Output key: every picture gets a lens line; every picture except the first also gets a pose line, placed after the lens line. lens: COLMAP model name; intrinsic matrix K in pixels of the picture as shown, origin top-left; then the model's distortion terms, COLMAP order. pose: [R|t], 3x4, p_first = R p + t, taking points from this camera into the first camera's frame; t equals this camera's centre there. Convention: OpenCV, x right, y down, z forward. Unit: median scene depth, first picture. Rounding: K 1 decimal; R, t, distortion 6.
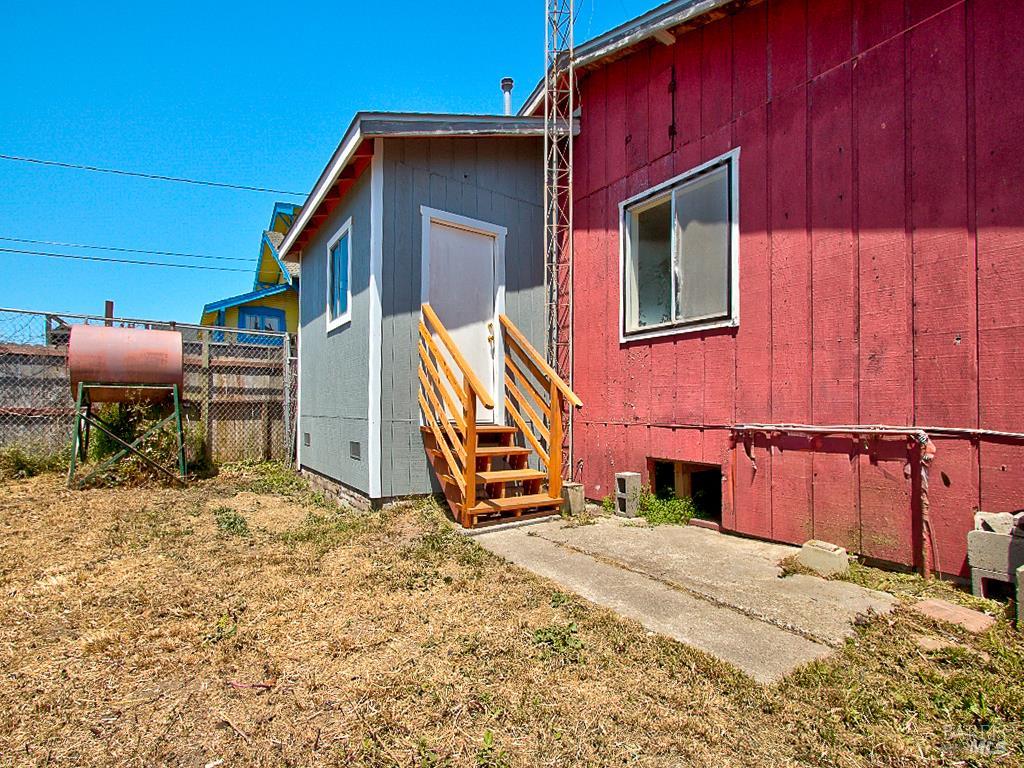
lens RADIAL K [[474.5, 0, 501.2], [0, 474.5, 414.2], [0, 0, 1]] dist [-0.000492, 0.000173]
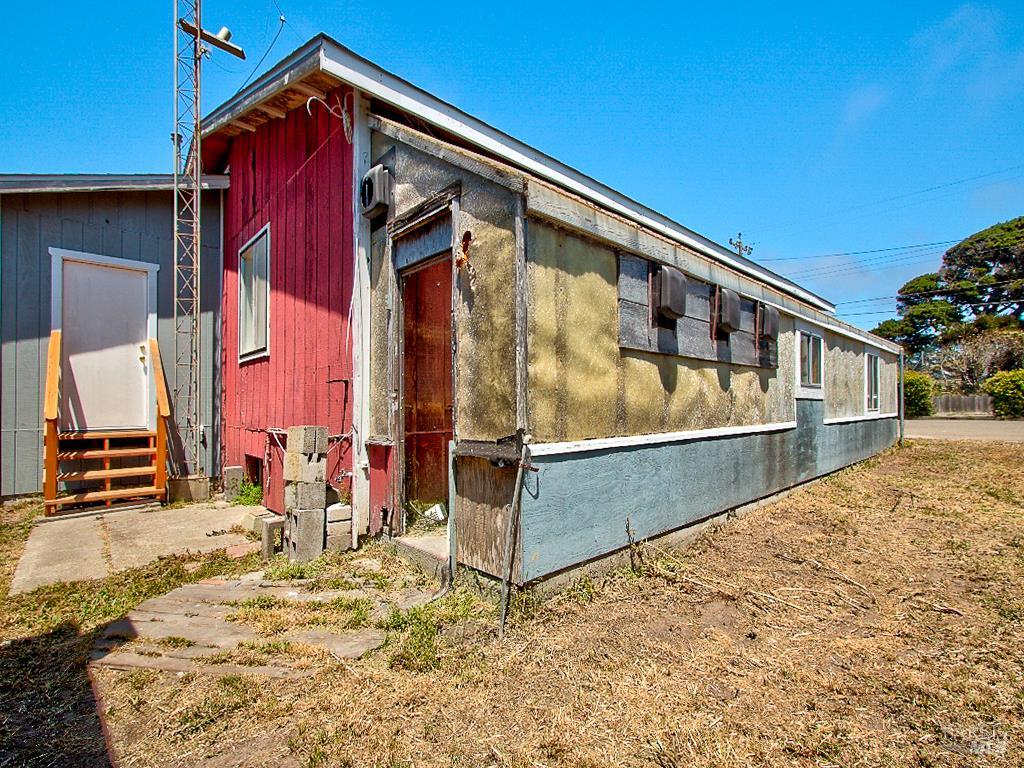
lens RADIAL K [[457.0, 0, 514.9], [0, 457.0, 412.2], [0, 0, 1]] dist [0.002360, 0.000509]
pose [[0.984851, -0.021563, 0.172057, 0.862638], [0.019682, 0.999727, 0.012631, -0.024201], [-0.172283, -0.009053, 0.985006, -0.365921]]
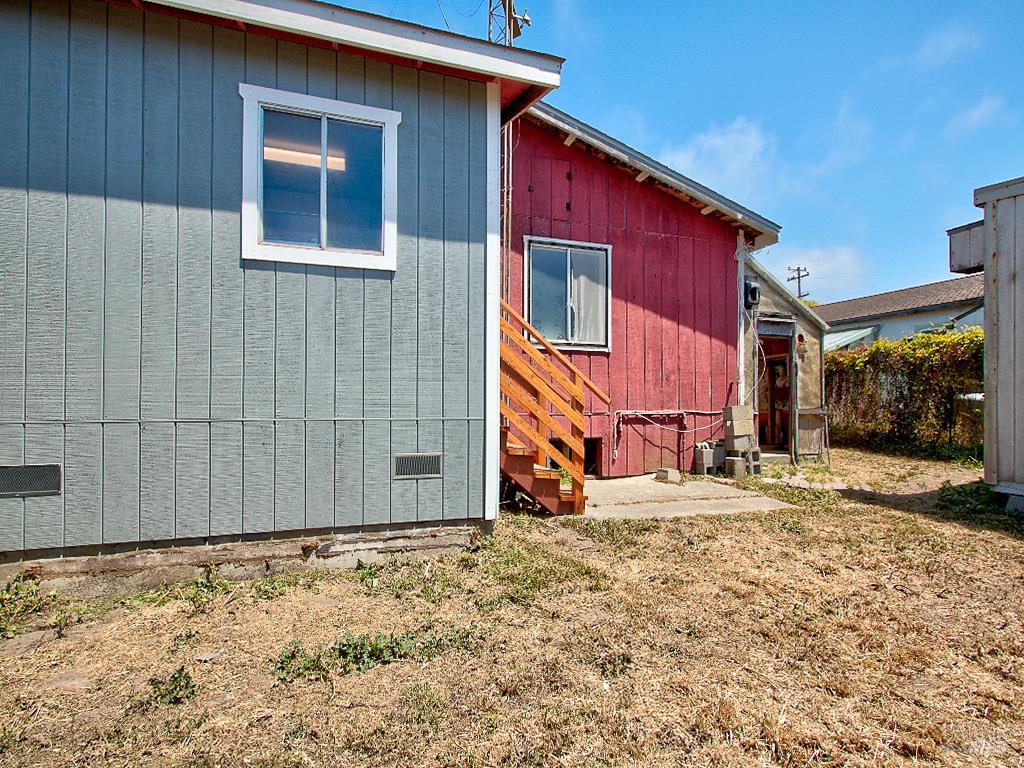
lens RADIAL K [[466.4, 0, 510.2], [0, 466.4, 395.5], [0, 0, 1]] dist [-0.000896, -0.000150]
pose [[0.287932, 0.002036, 0.957649, -1.044782], [0.001969, 0.999994, -0.002718, -0.027859], [-0.957649, 0.002668, 0.287926, 0.777365]]
